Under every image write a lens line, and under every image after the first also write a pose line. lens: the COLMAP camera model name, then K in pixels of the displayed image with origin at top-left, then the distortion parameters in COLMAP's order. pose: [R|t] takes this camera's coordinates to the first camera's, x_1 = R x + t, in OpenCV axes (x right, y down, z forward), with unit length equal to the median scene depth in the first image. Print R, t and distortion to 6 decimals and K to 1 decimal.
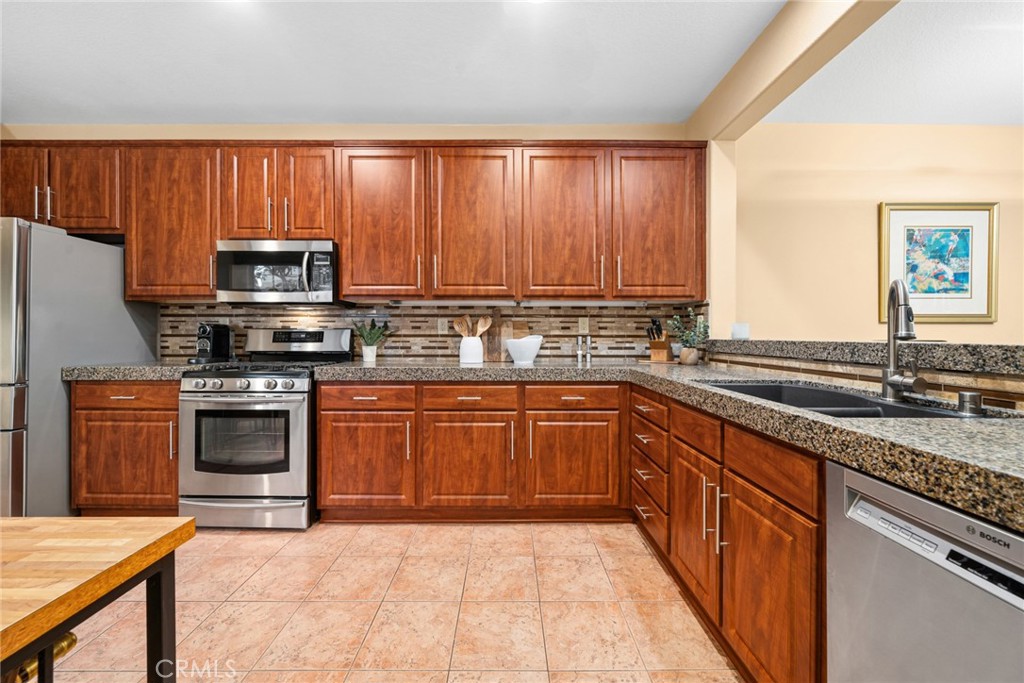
lens RADIAL K [[377.6, 0, 503.2], [0, 377.6, 337.1], [0, 0, 1]] dist [-0.001143, -0.000254]
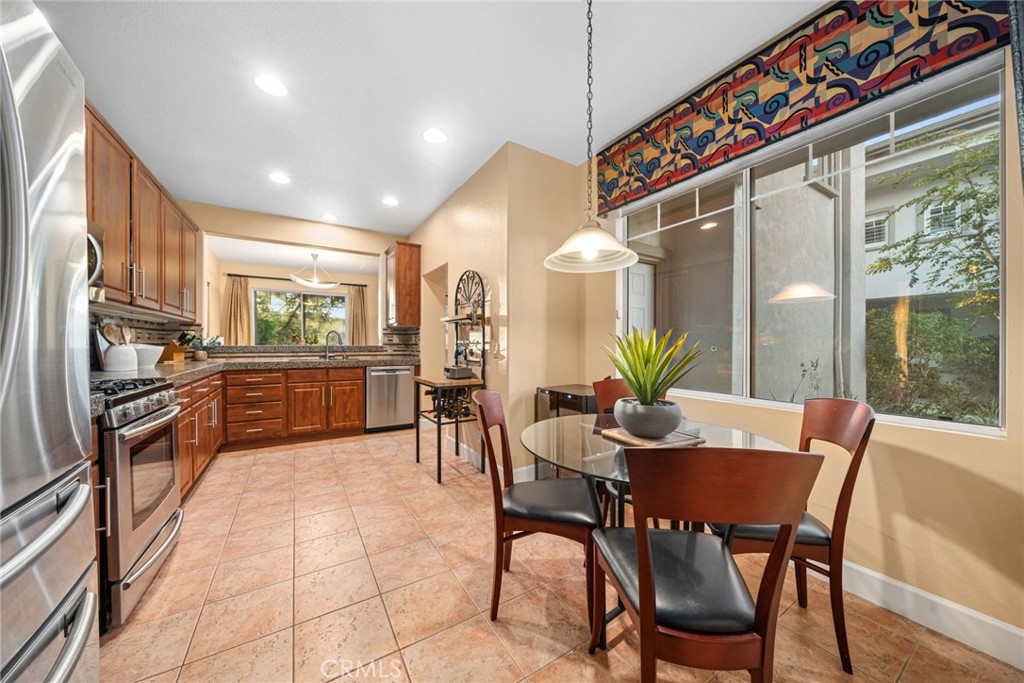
lens RADIAL K [[357.0, 0, 516.1], [0, 357.0, 348.7], [0, 0, 1]] dist [-0.000879, 0.000175]
pose [[-0.531772, -0.015033, 0.846754, -1.565359], [0.000892, 0.999832, 0.018311, -0.009429], [-0.846887, 0.010493, -0.531669, 0.642535]]
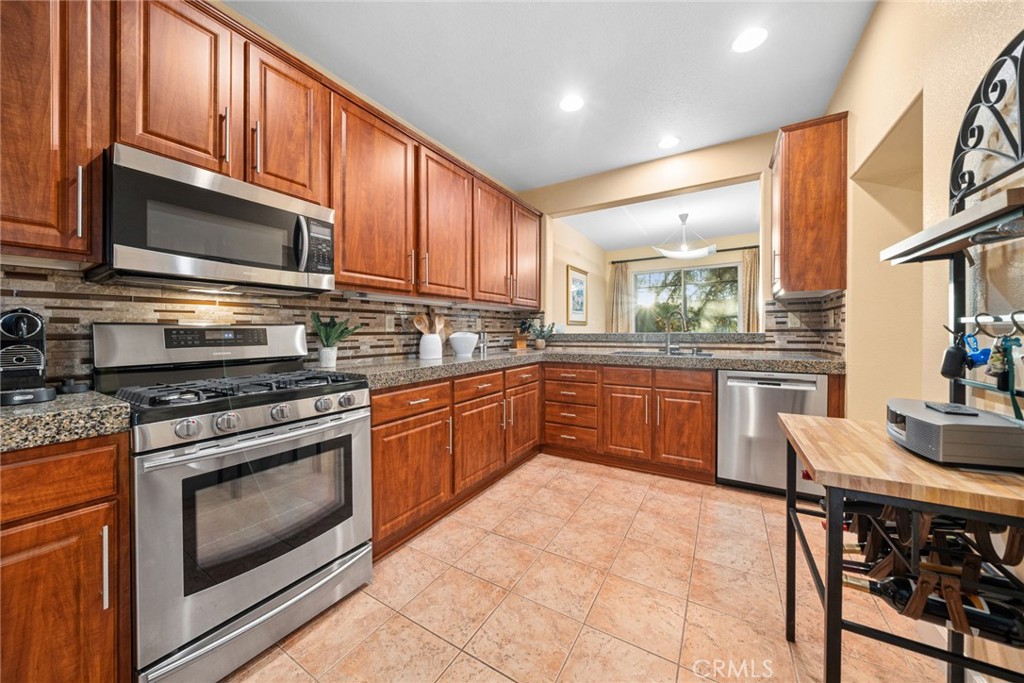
lens RADIAL K [[357.0, 0, 504.7], [0, 357.0, 335.7], [0, 0, 1]] dist [-0.000879, 0.000175]
pose [[0.525211, -0.015769, 0.850826, -0.869815], [0.012772, 0.999862, 0.010647, -0.004089], [-0.850876, 0.005274, 0.525340, 0.318993]]
